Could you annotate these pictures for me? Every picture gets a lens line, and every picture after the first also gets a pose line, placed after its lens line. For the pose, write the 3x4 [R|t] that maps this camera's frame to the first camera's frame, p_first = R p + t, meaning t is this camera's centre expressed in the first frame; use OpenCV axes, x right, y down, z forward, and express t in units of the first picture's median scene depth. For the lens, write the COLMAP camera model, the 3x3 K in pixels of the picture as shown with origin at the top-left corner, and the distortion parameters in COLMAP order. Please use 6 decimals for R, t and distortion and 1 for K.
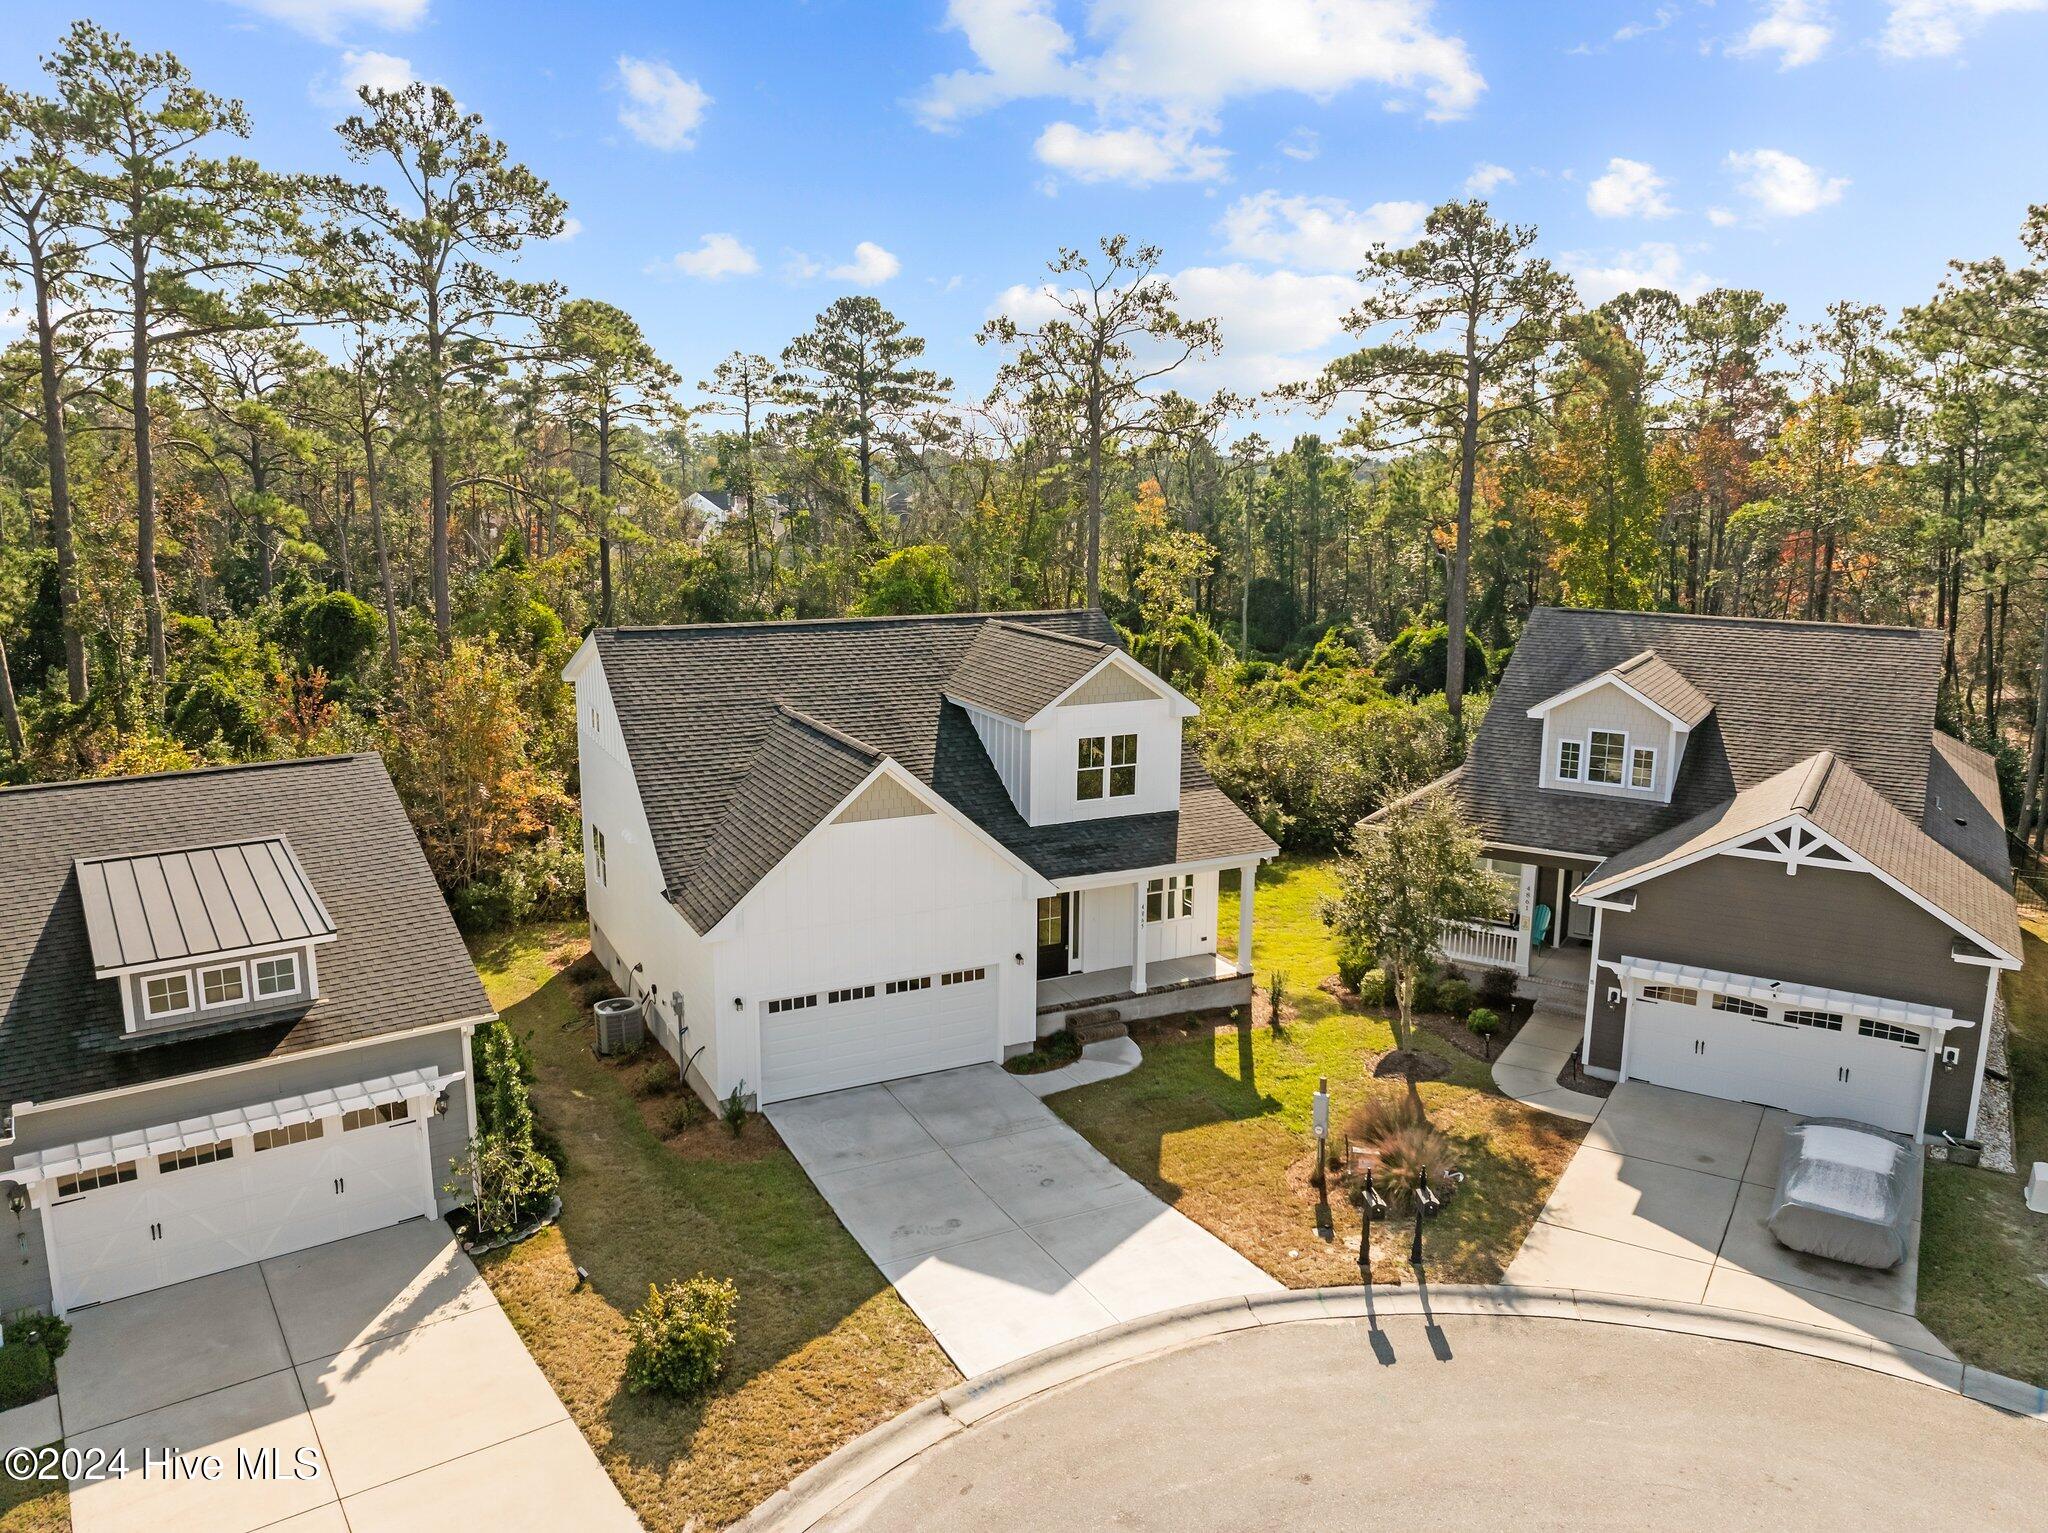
lens RADIAL K [[1438.0, 0, 1030.8], [0, 1438.0, 761.9], [0, 0, 1]] dist [-0.025889, -0.002661]
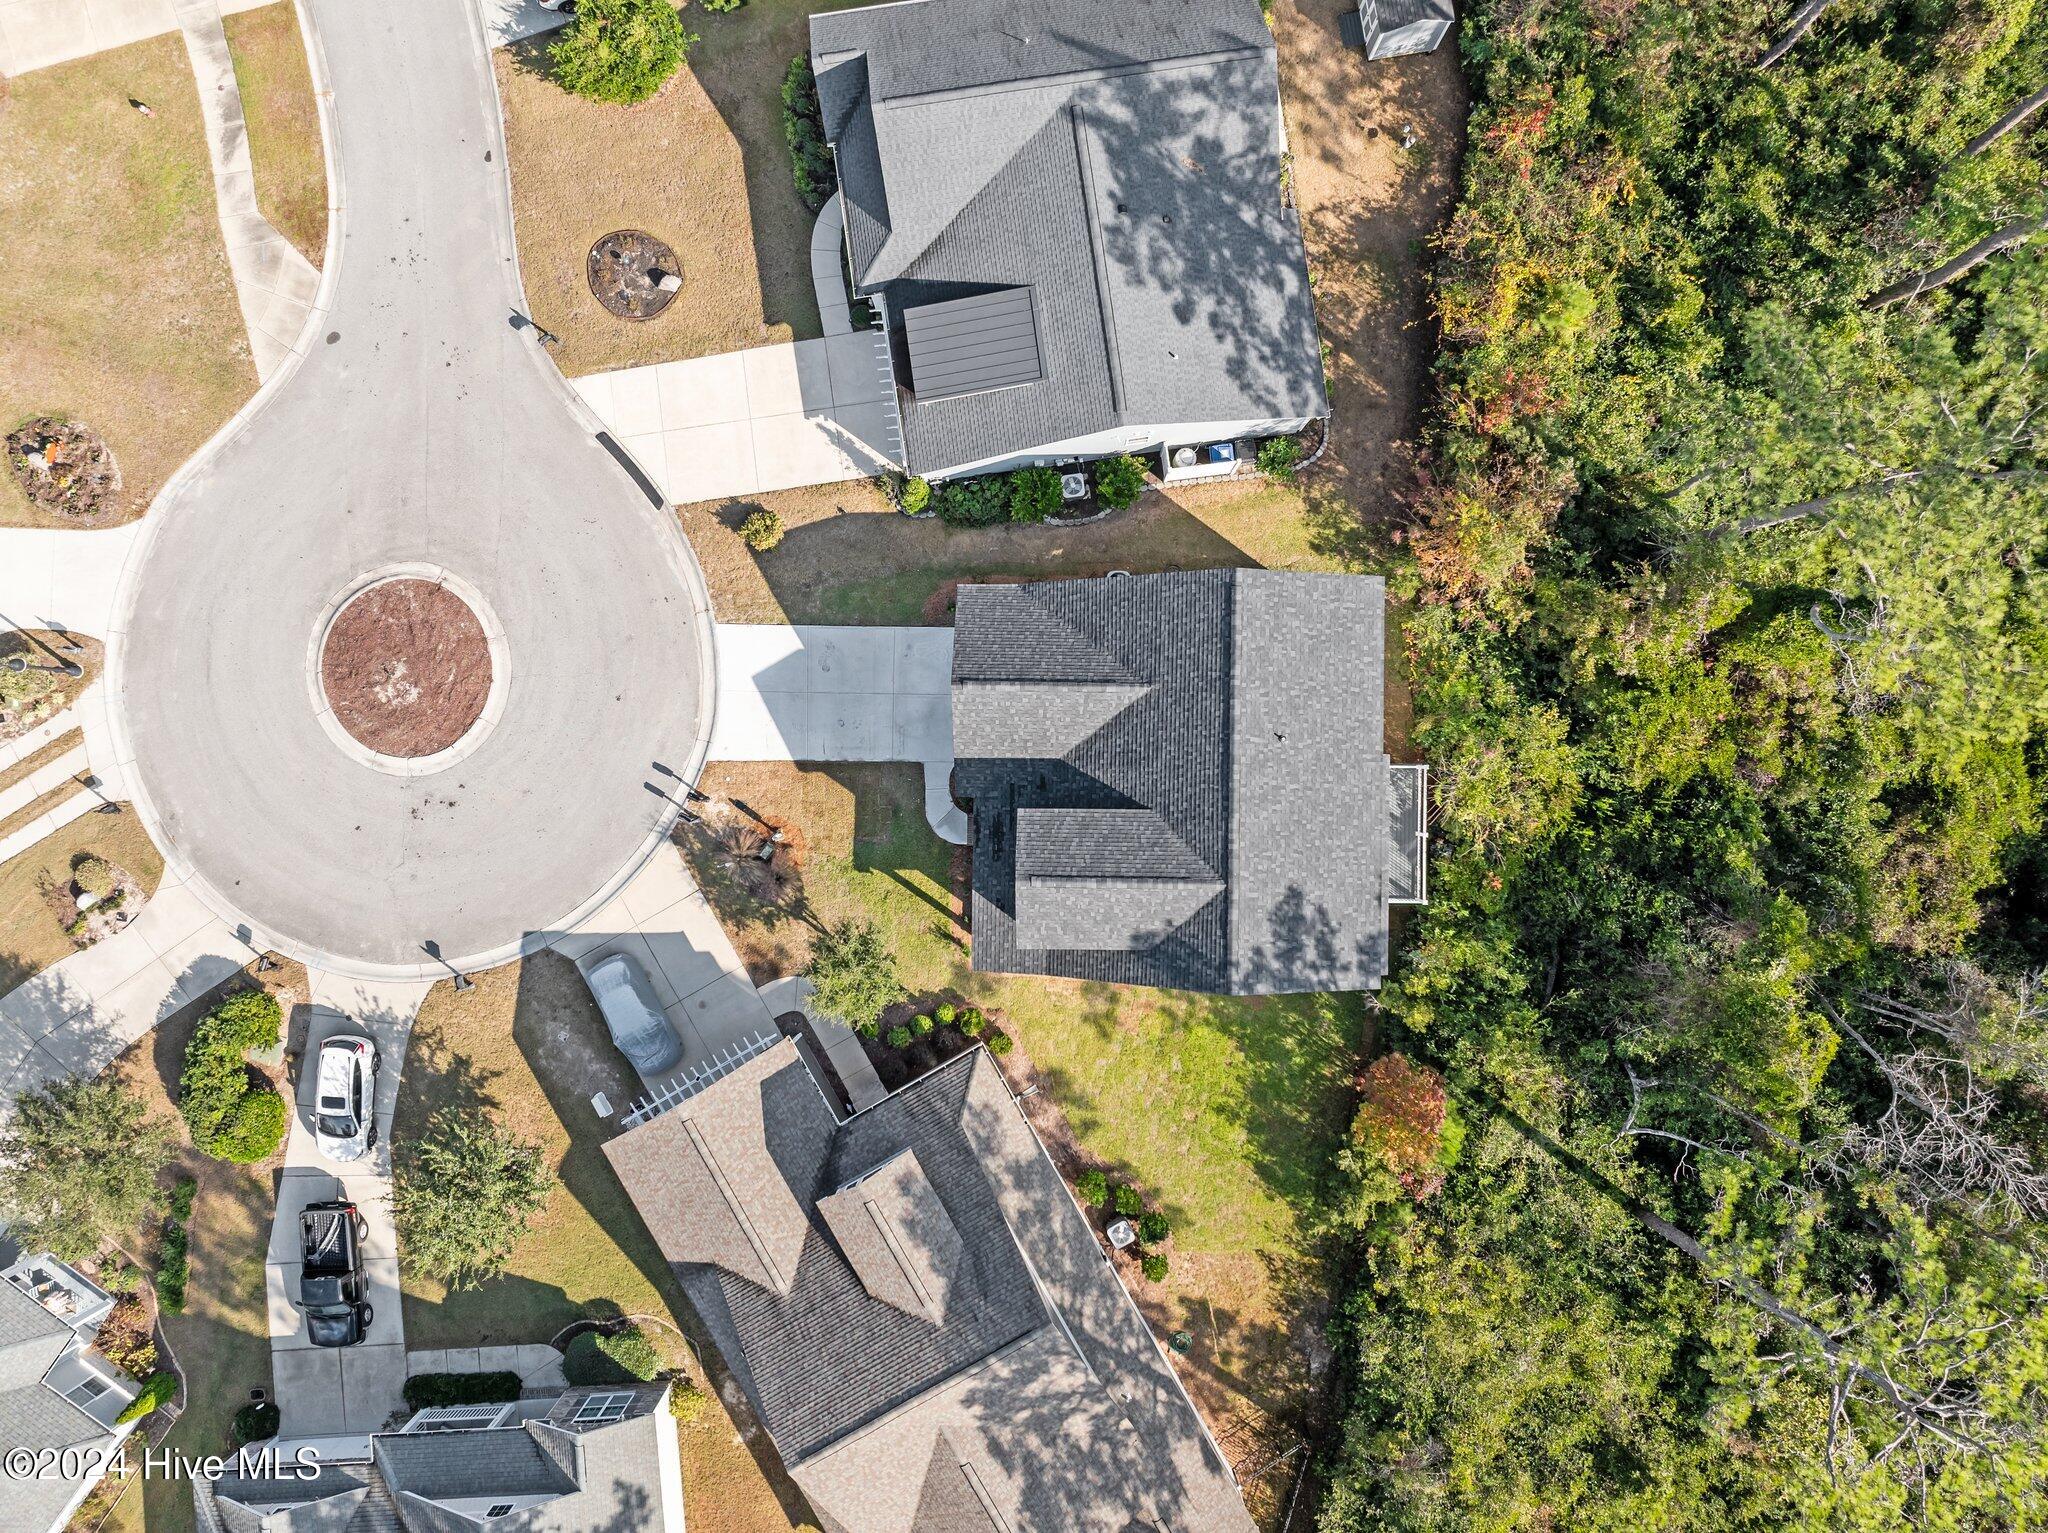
lens RADIAL K [[1439.6, 0, 1036.5], [0, 1439.6, 759.5], [0, 0, 1]] dist [-0.034036, -0.010597]
pose [[-0.463804, 0.885852, -0.012305, -0.036907], [-0.175097, -0.078043, 0.981453, -1.419424], [0.868462, 0.457357, 0.191306, 0.657820]]
